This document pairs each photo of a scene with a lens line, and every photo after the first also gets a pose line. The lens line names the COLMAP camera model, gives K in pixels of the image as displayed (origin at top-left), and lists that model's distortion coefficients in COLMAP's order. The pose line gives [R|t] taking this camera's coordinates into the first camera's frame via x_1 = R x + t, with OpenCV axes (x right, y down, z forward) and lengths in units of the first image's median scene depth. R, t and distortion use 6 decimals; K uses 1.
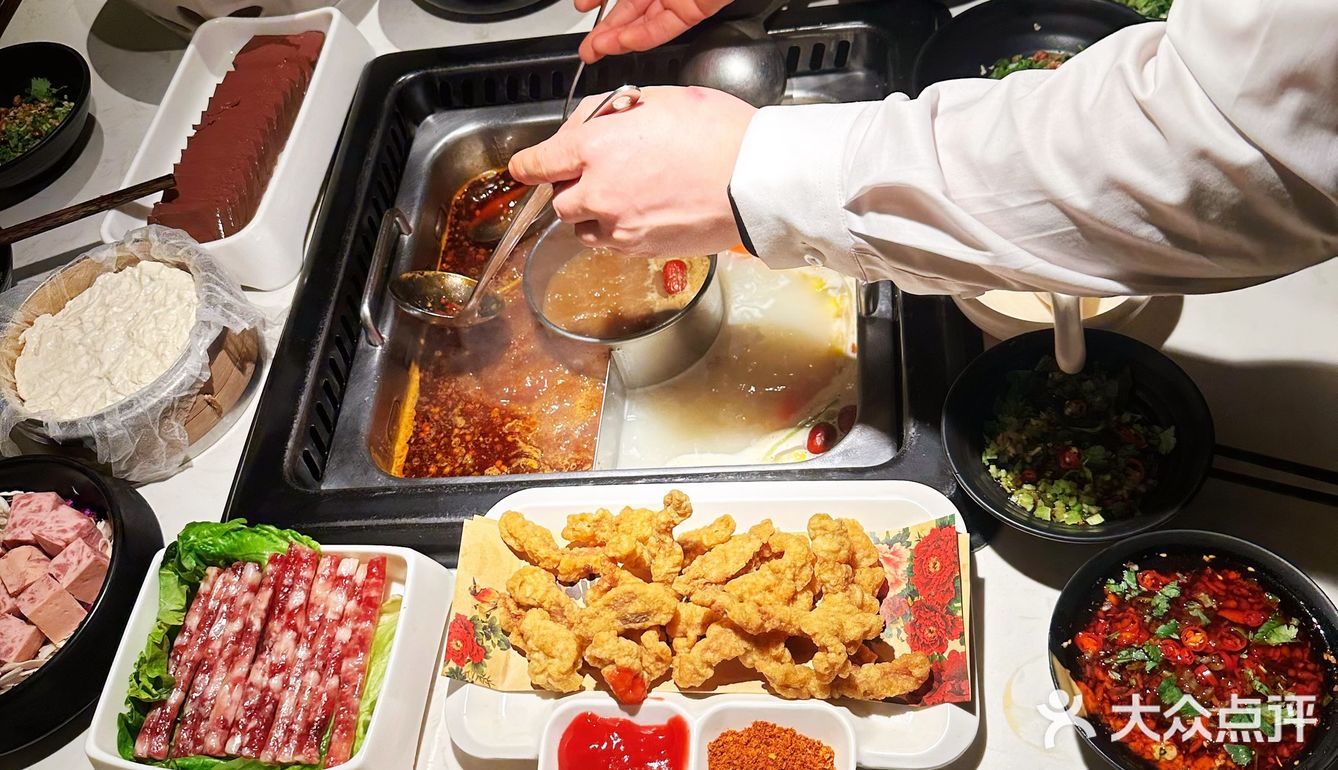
lens RADIAL K [[1149.0, 0, 682.2], [0, 1149.0, 381.2], [0, 0, 1]] dist [0.139972, -0.304625]
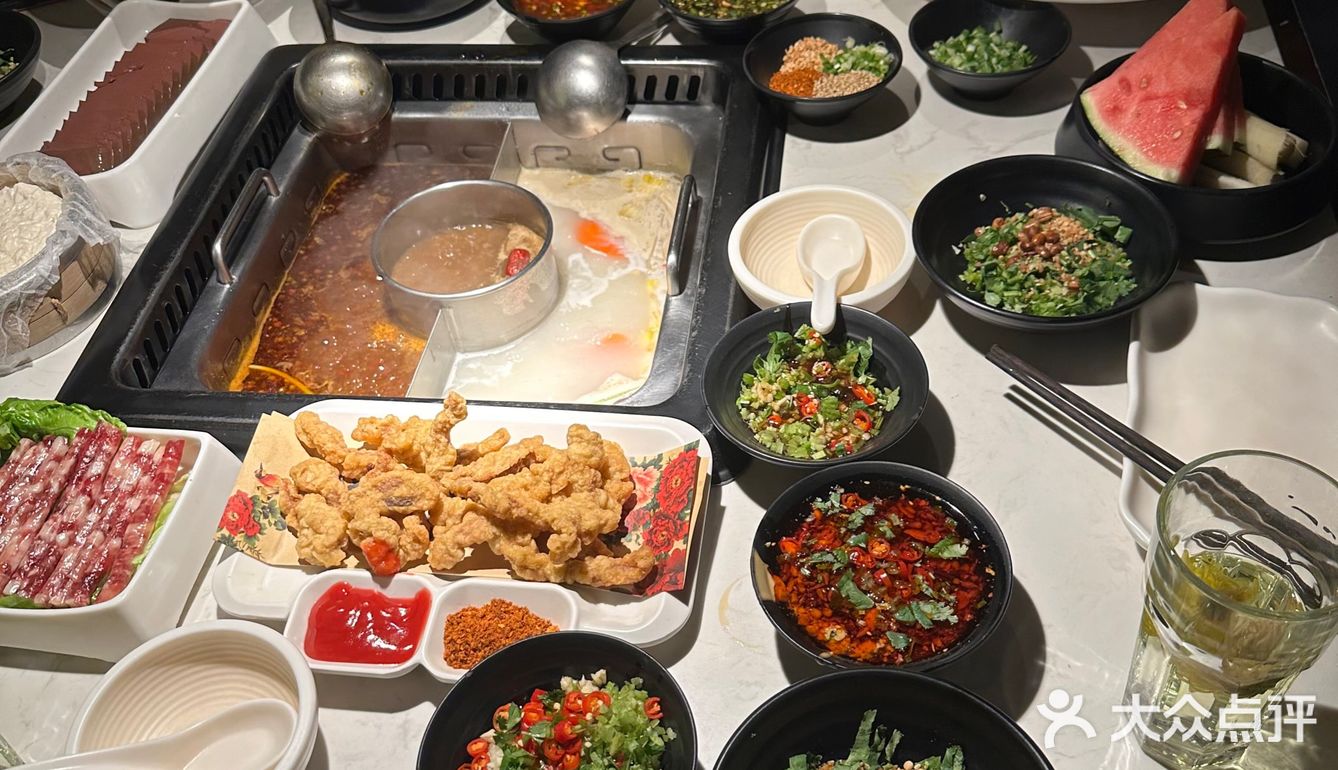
lens RADIAL K [[1149.0, 0, 682.2], [0, 1149.0, 381.2], [0, 0, 1]] dist [0.139972, -0.304625]
pose [[0.993127, 0.108592, 0.043668, 0.160728], [-0.103163, 0.988377, -0.111664, 0.182478], [-0.055286, 0.106392, 0.992786, -0.114839]]
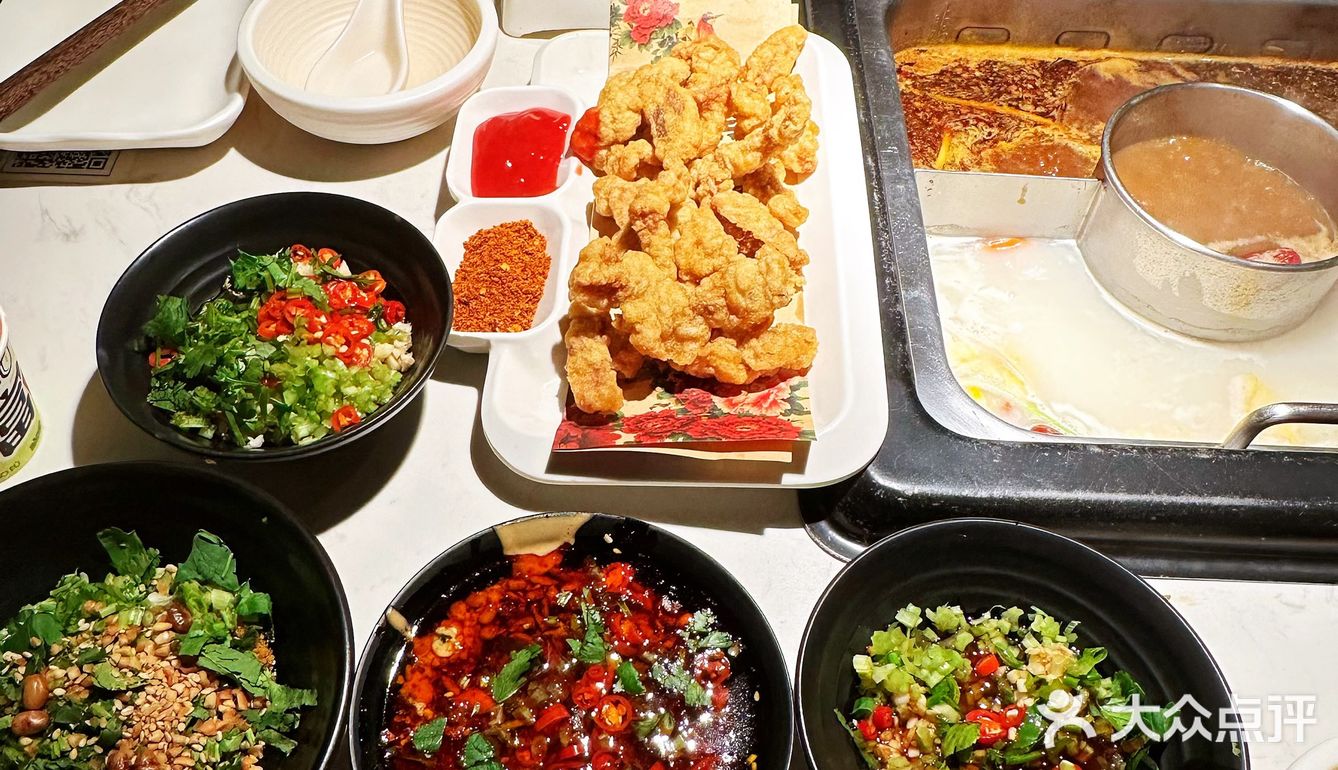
lens RADIAL K [[1169.6, 0, 669.0], [0, 1169.6, 385.0], [0, 0, 1]] dist [-0.002789, -0.001398]
pose [[0.051741, 0.889303, -0.454381, 0.511853], [-0.828231, 0.292434, 0.478034, -0.154316], [0.557993, 0.351599, 0.751679, 0.408590]]
